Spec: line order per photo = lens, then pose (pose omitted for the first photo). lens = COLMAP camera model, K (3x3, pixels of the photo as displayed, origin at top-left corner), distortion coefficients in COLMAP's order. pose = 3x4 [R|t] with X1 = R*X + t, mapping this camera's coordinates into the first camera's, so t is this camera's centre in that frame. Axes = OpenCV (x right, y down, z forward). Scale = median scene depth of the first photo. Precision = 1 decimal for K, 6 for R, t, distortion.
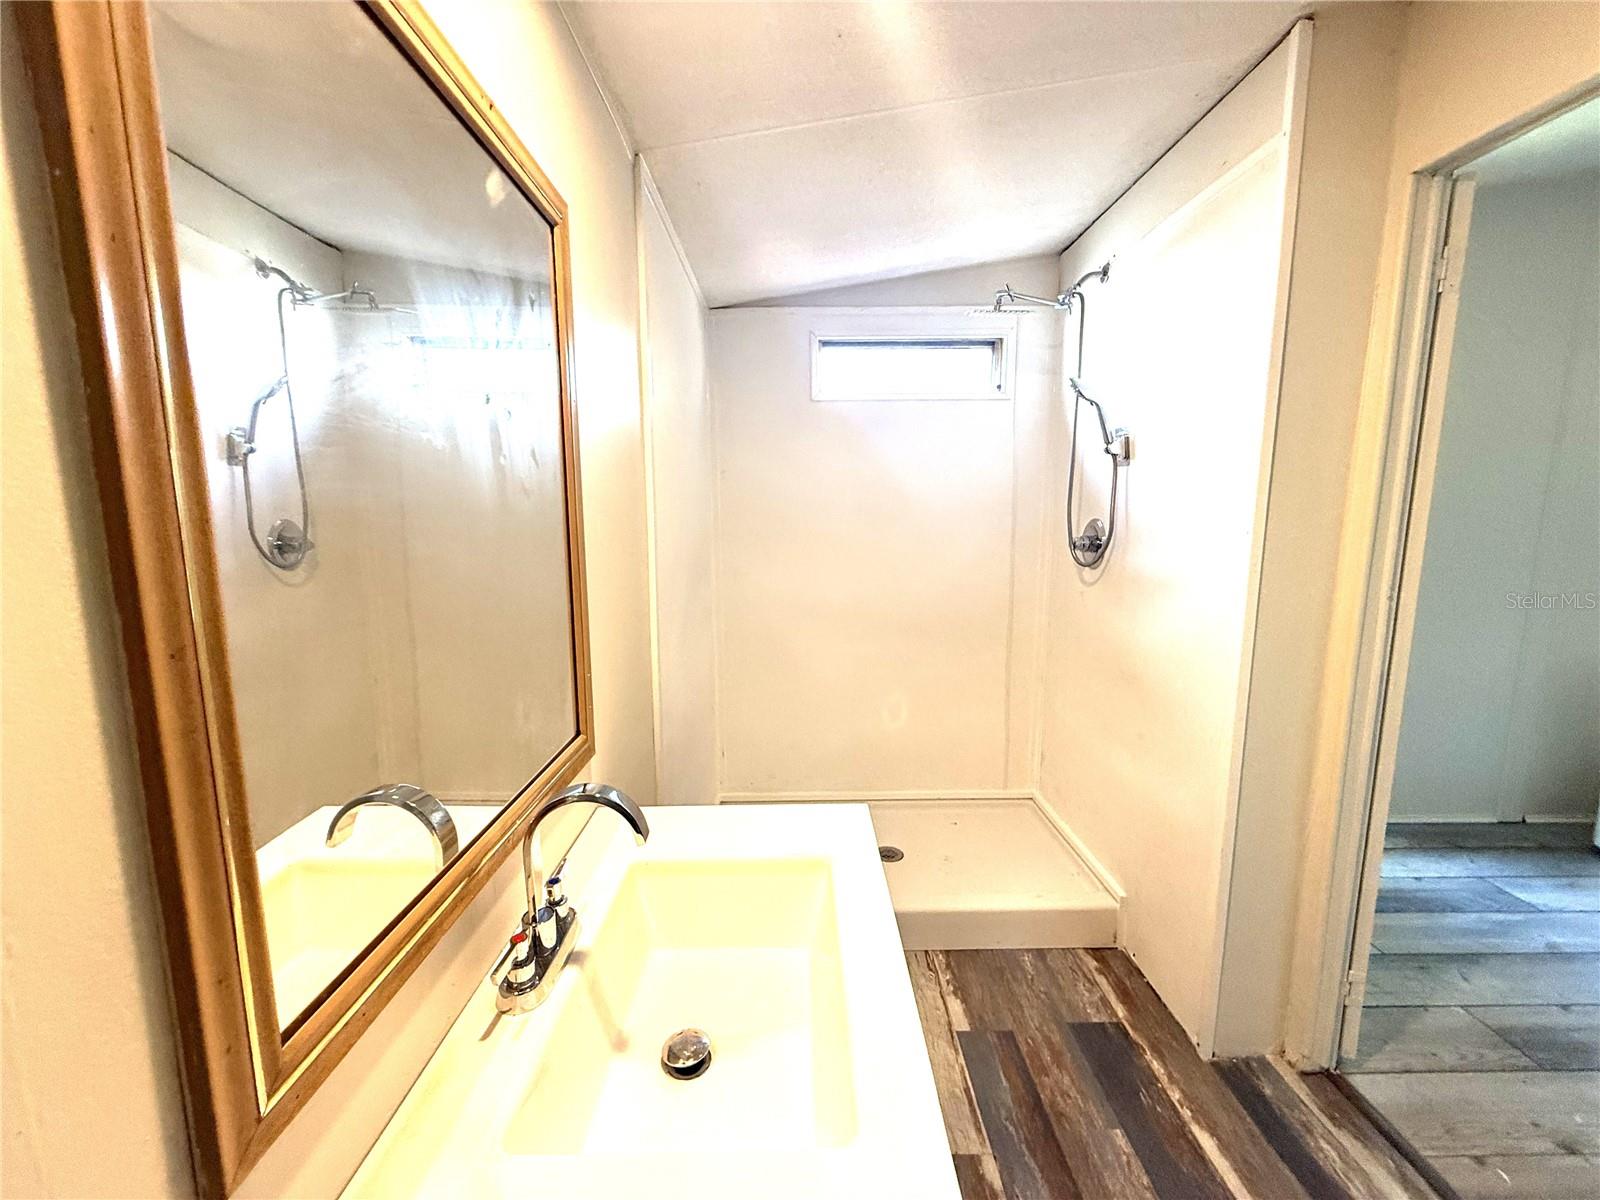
lens RADIAL K [[637.8, 0, 800.0], [0, 637.8, 600.0], [0, 0, 1]] dist [0.003350, 0.000265]
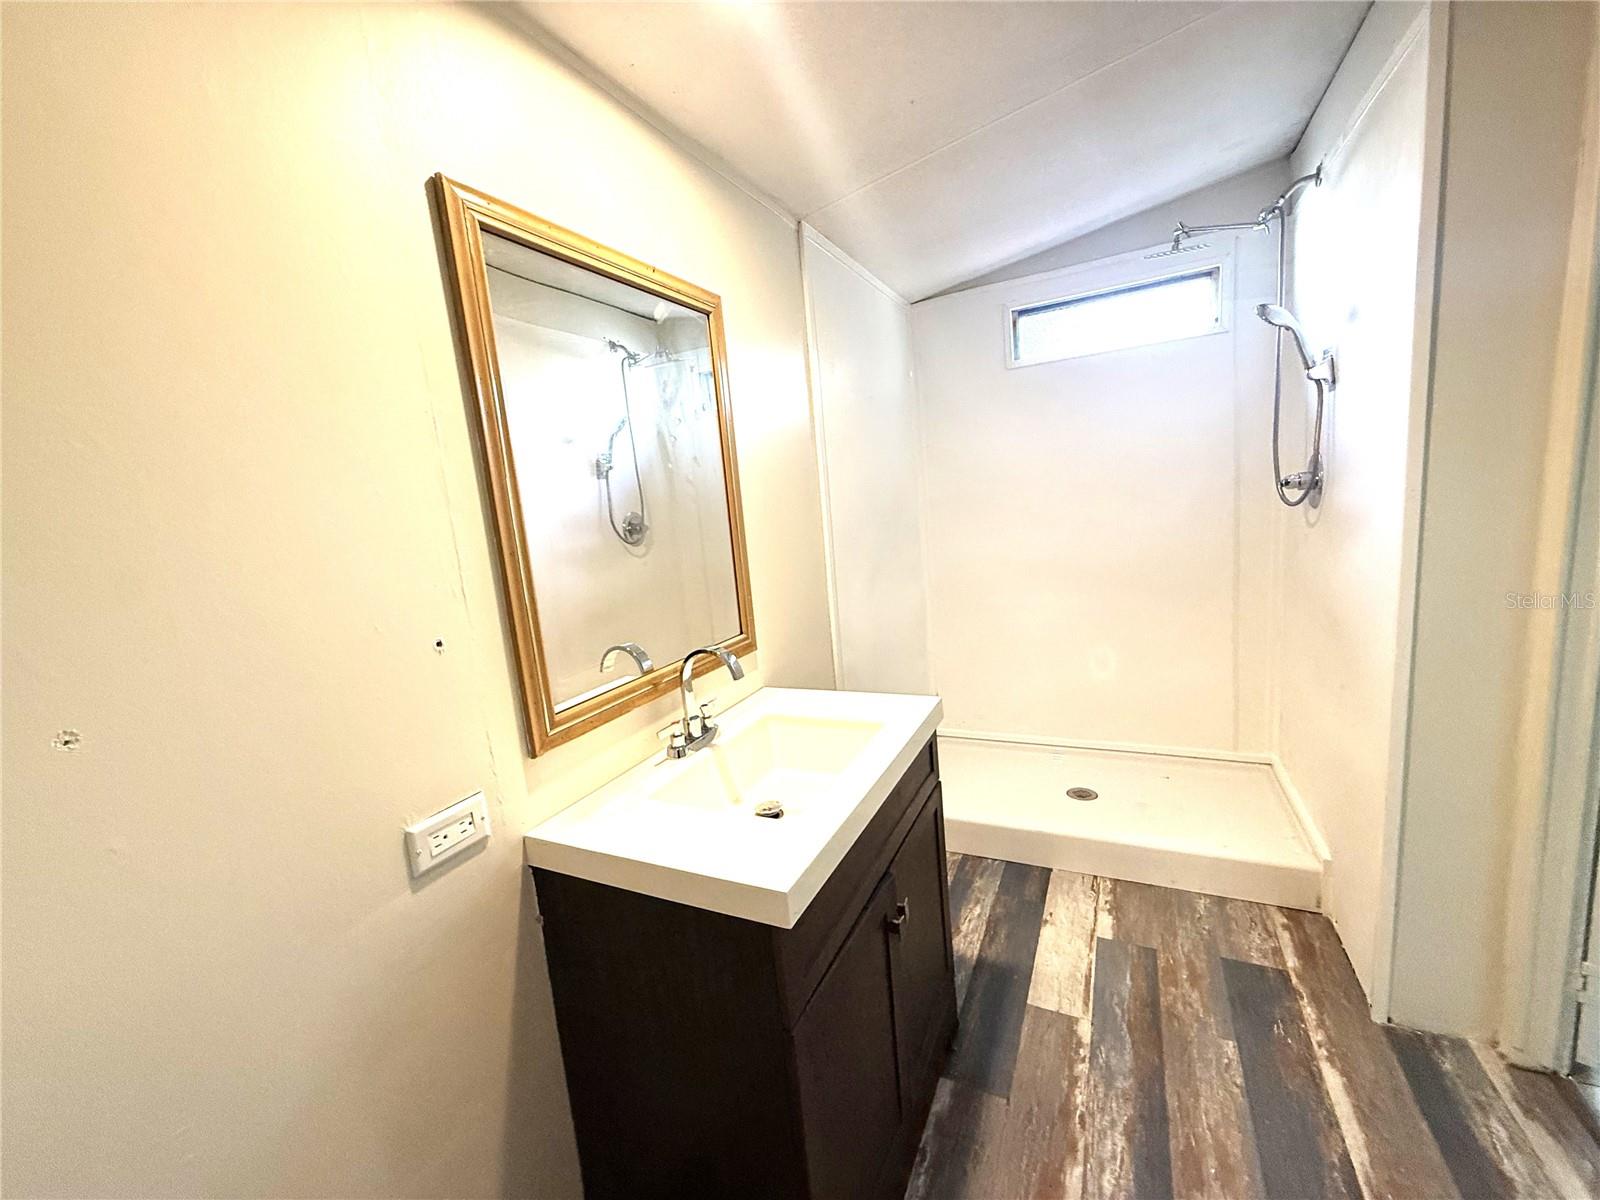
lens RADIAL K [[637.8, 0, 800.0], [0, 637.8, 600.0], [0, 0, 1]] dist [0.003350, 0.000265]
pose [[0.885918, -0.002370, -0.463836, 0.283739], [0.020832, 0.999181, 0.034684, 0.043140], [0.463374, -0.040390, 0.885242, -0.177710]]
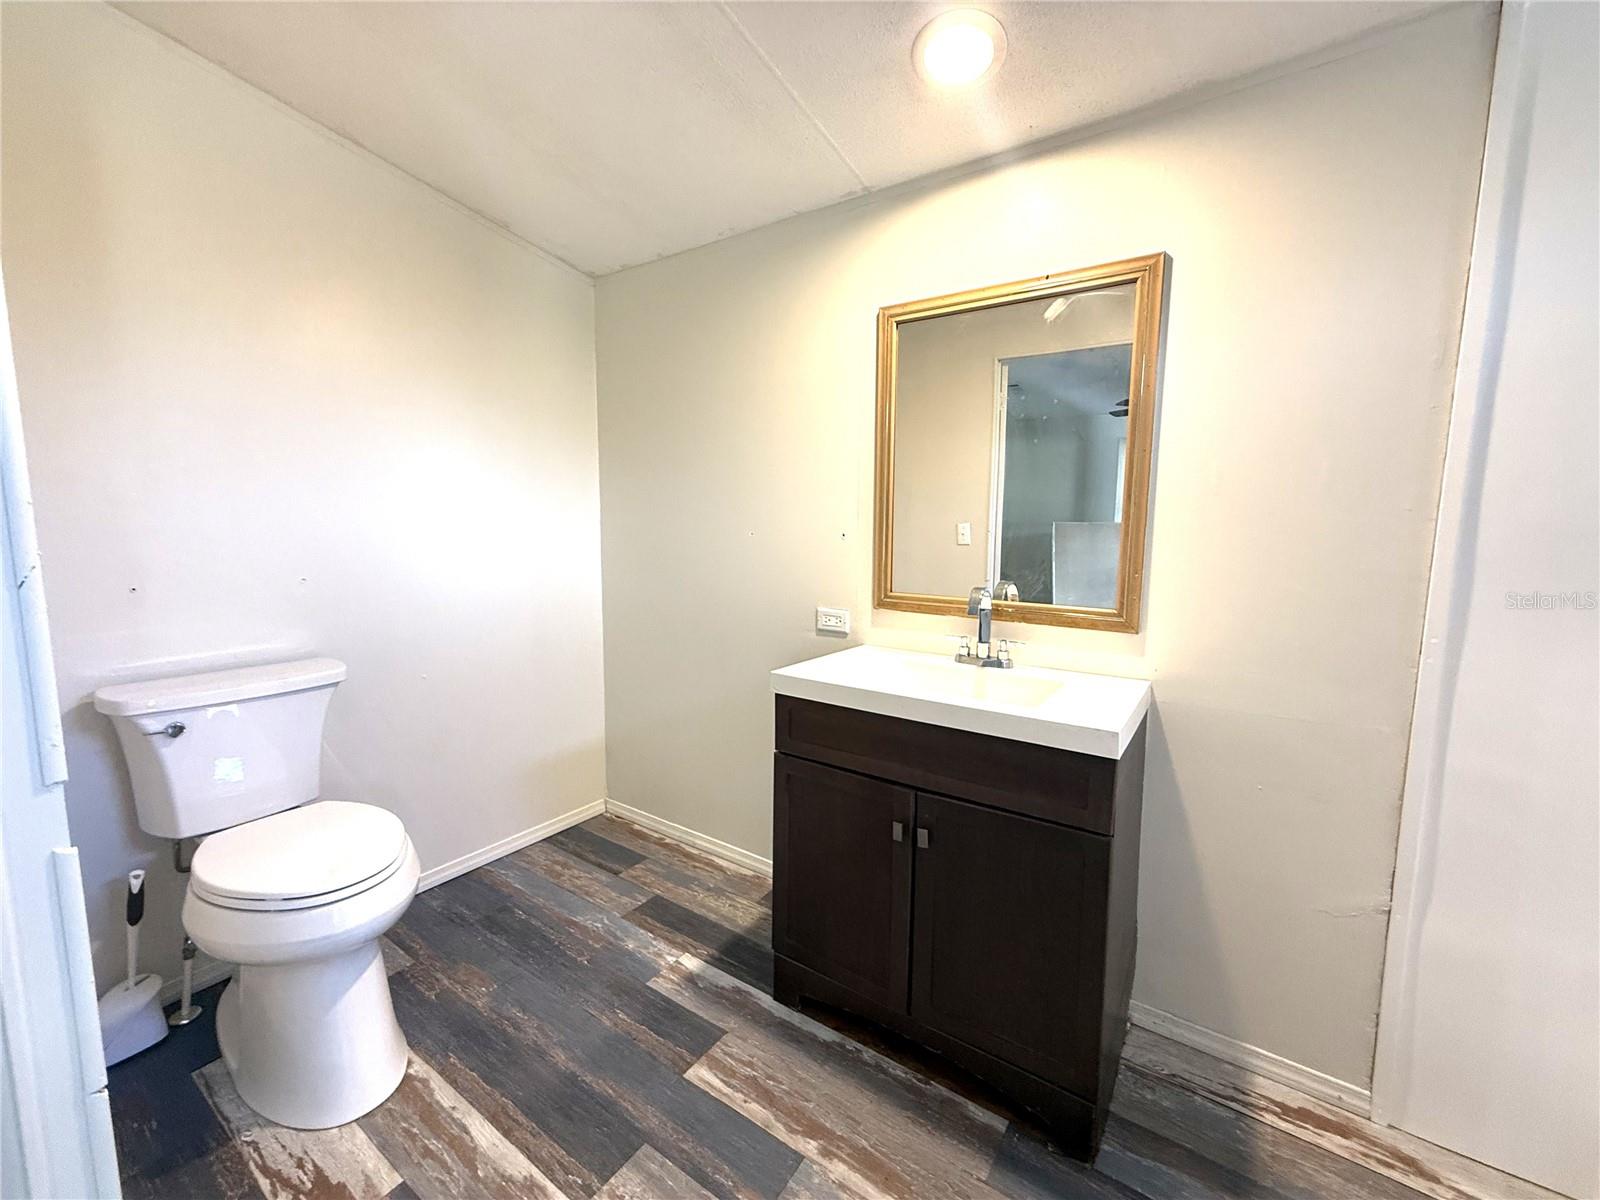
lens RADIAL K [[637.8, 0, 800.0], [0, 637.8, 600.0], [0, 0, 1]] dist [0.003350, 0.000265]
pose [[-0.573723, 0.090812, -0.813999, 0.739338], [-0.124108, 0.972720, 0.195993, -0.007458], [0.809592, 0.213470, -0.546802, 0.684183]]
